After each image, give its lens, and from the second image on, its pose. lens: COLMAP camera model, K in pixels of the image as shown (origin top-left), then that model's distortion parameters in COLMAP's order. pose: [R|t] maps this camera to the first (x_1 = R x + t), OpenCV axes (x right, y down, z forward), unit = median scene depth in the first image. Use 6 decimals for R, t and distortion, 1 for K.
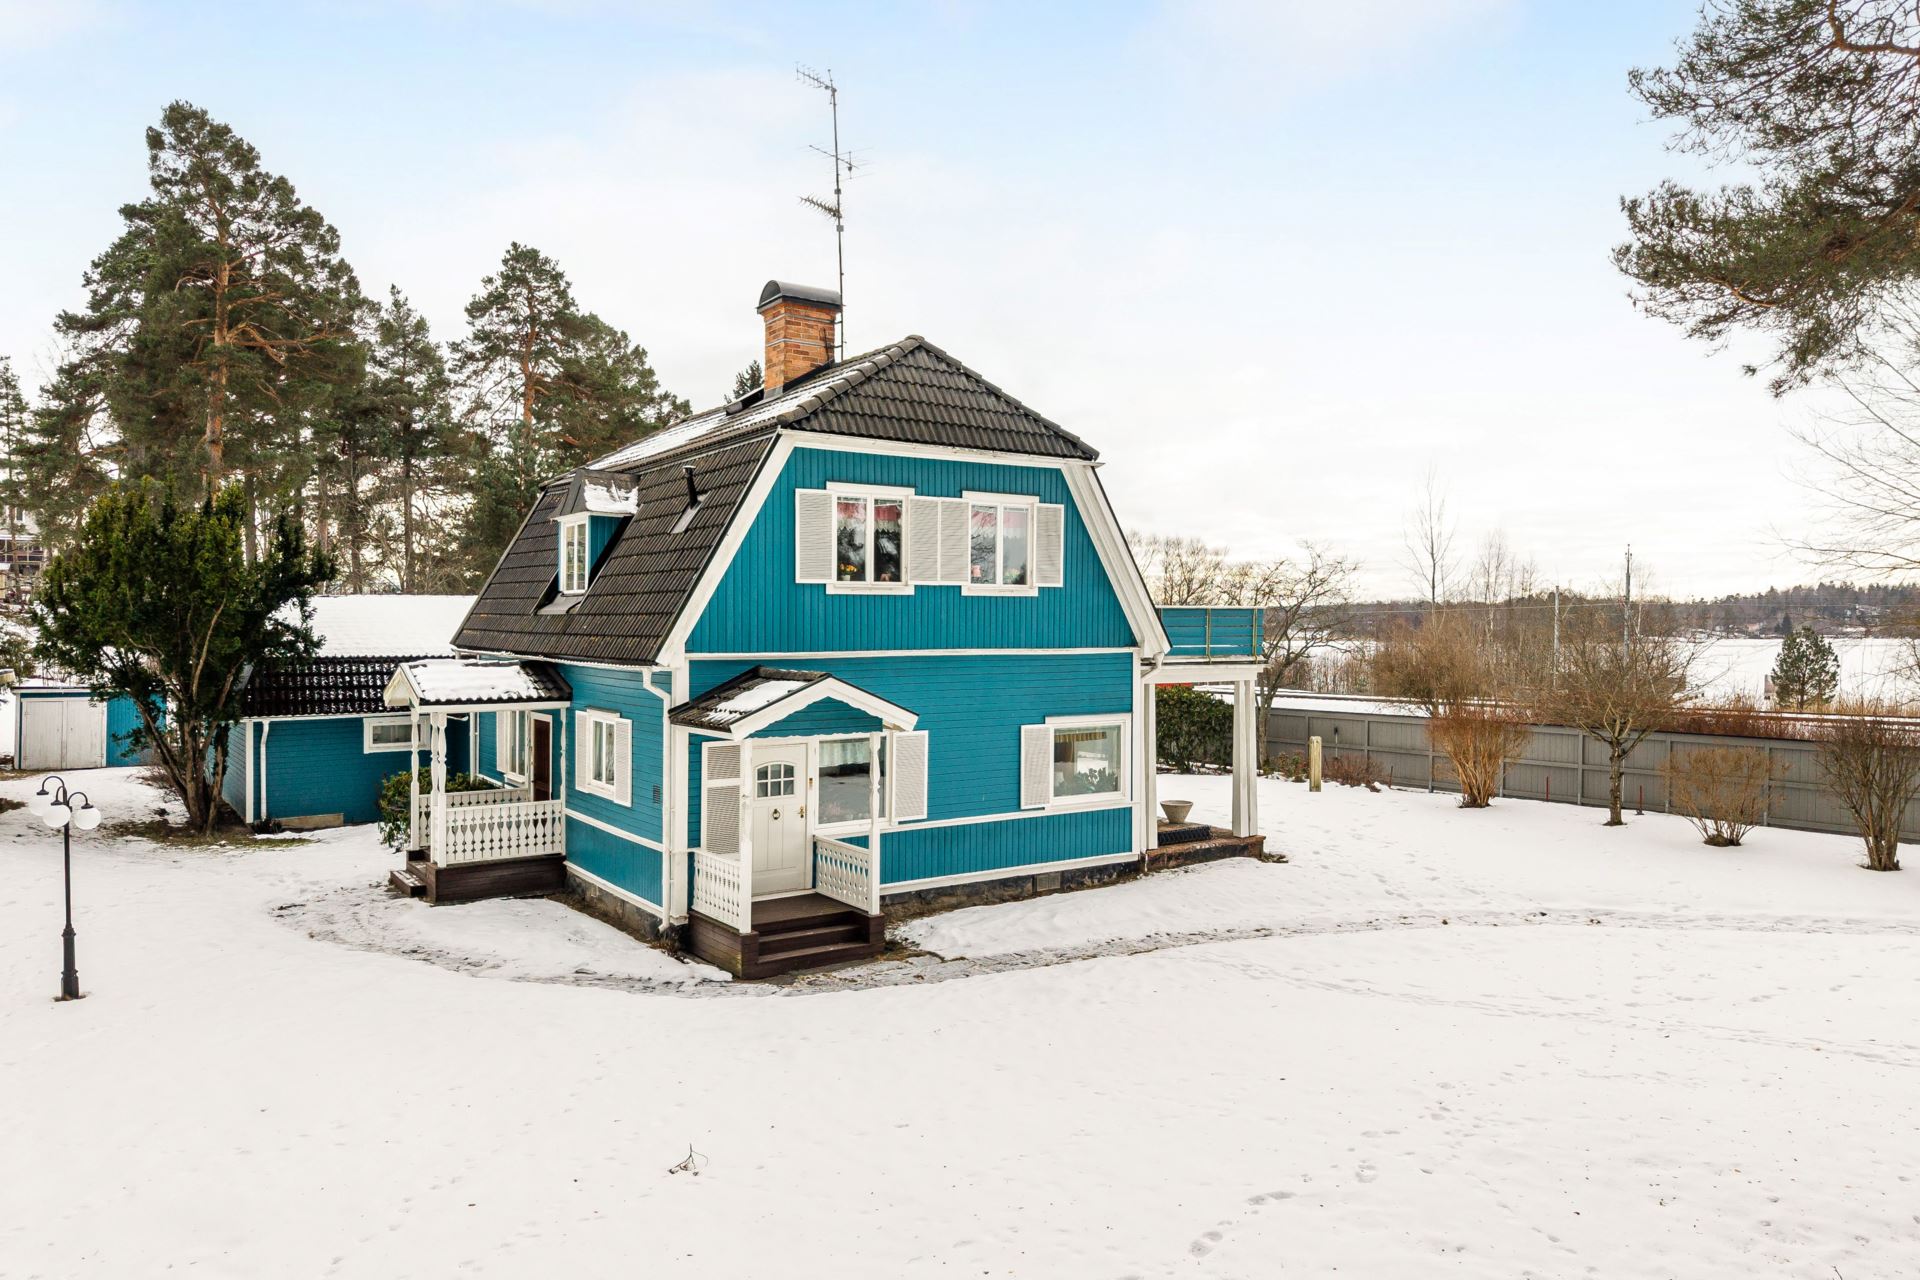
lens RADIAL K [[1293.1, 0, 972.7], [0, 1293.1, 630.2], [0, 0, 1]] dist [0.008970, -0.007892]
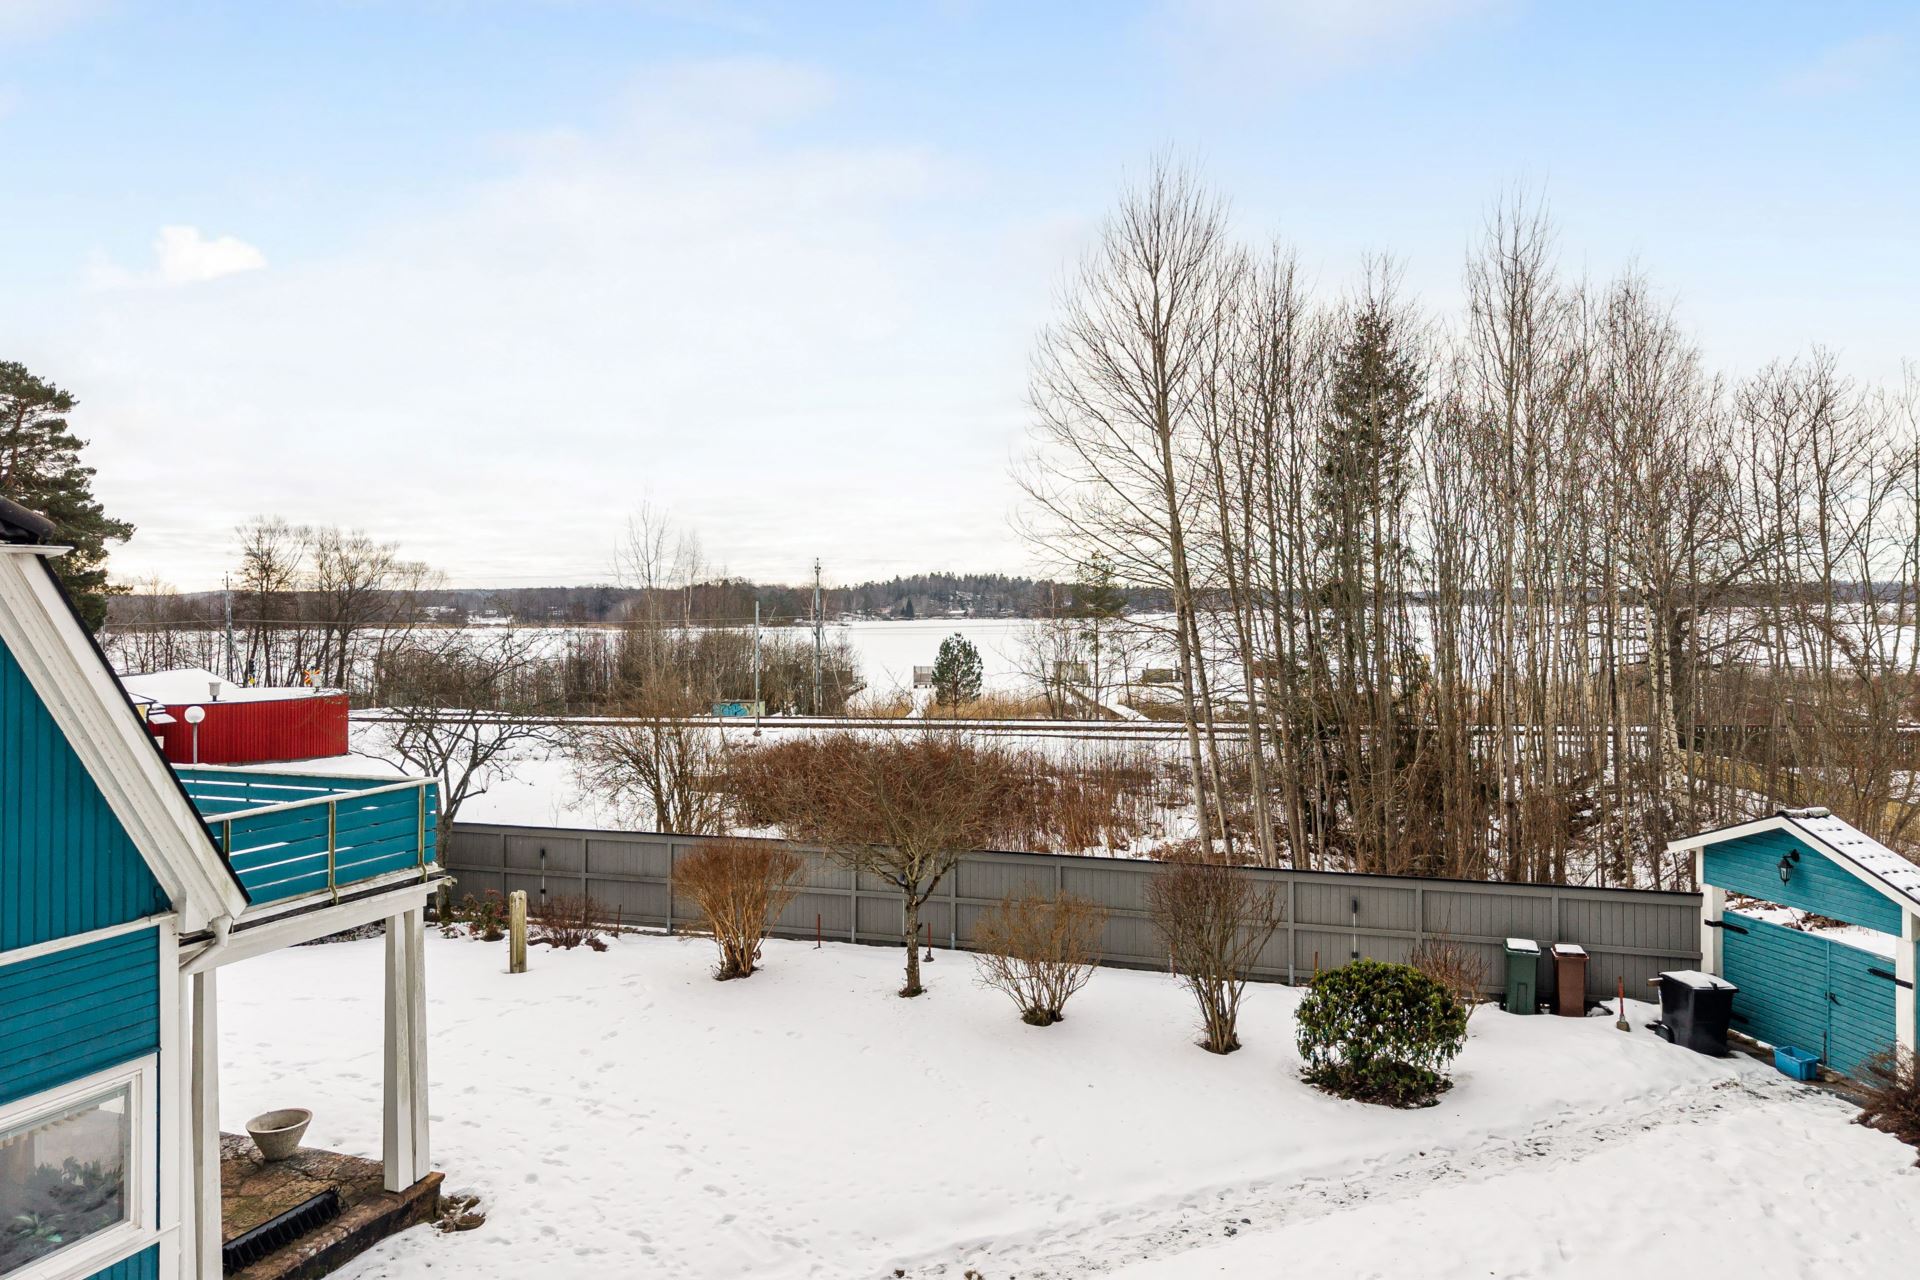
lens RADIAL K [[1293.1, 0, 970.2], [0, 1293.1, 597.4], [0, 0, 1]] dist [0.008970, -0.007892]
pose [[0.820370, -0.003425, 0.571823, 0.064030], [0.011757, 0.999872, -0.010879, -0.067441], [-0.571713, 0.015648, 0.820305, 0.277676]]
